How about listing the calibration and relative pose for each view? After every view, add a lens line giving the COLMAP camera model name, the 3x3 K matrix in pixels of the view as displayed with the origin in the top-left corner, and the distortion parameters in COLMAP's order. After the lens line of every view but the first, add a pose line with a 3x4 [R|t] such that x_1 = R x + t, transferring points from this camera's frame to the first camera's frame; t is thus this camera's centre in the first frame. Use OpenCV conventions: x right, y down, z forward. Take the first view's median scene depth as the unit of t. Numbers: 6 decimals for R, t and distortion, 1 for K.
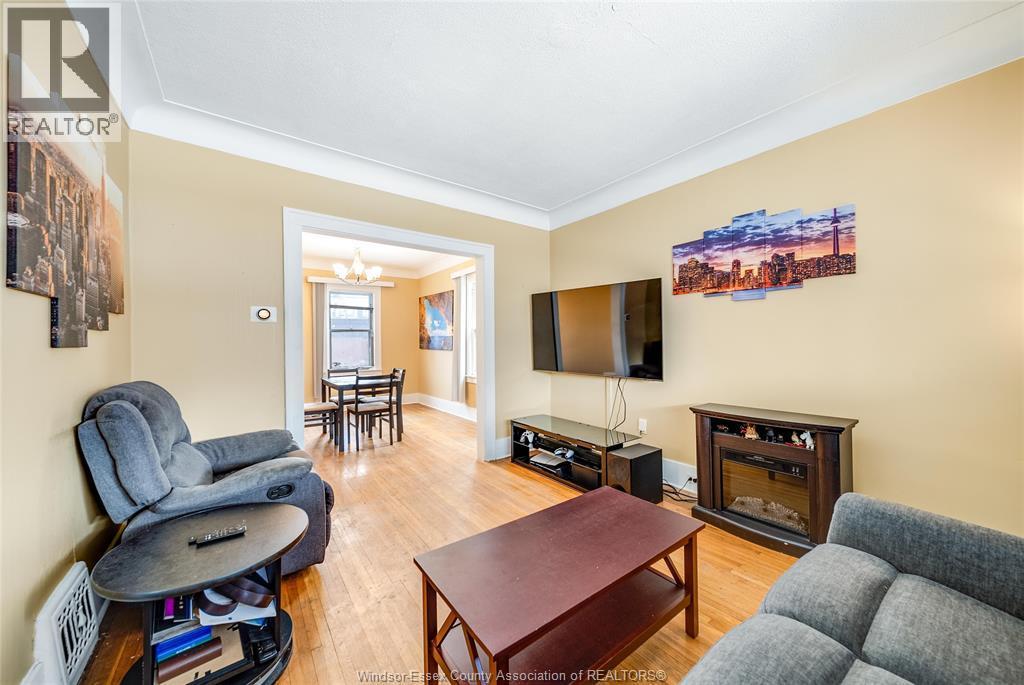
lens RADIAL K [[371.5, 0, 513.9], [0, 371.5, 338.6], [0, 0, 1]] dist [-0.000131, -0.000119]
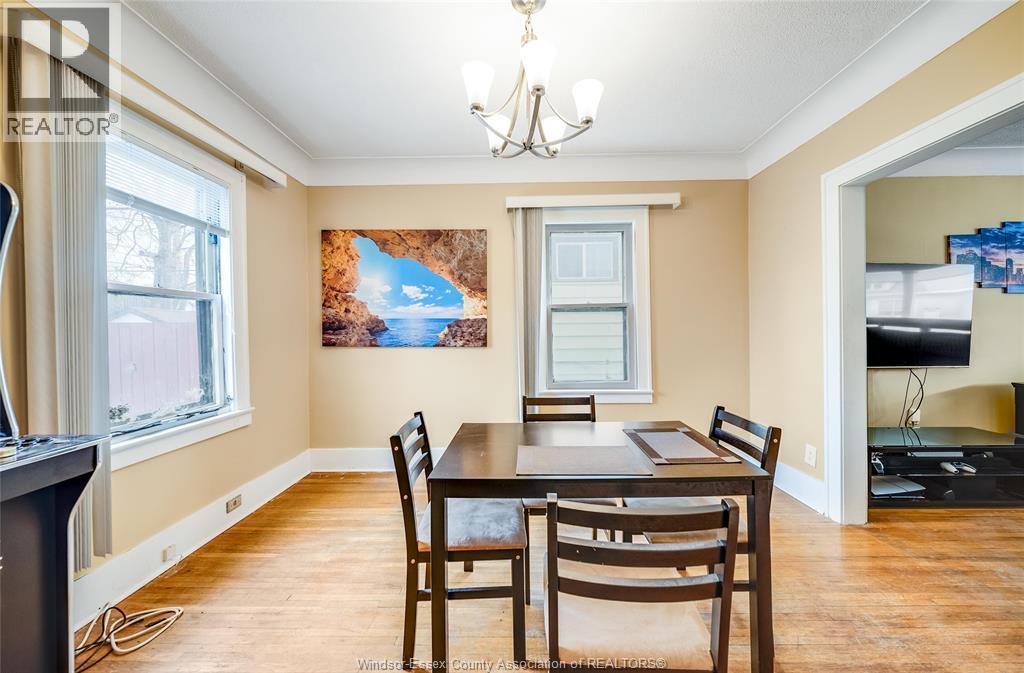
lens RADIAL K [[368.6, 0, 510.2], [0, 368.6, 329.0], [0, 0, 1]] dist [-0.001270, -0.000227]
pose [[0.610488, -0.001022, 0.792025, -1.189727], [-0.003283, 0.999987, 0.003821, 0.011405], [-0.792019, -0.004933, 0.610477, 1.420220]]
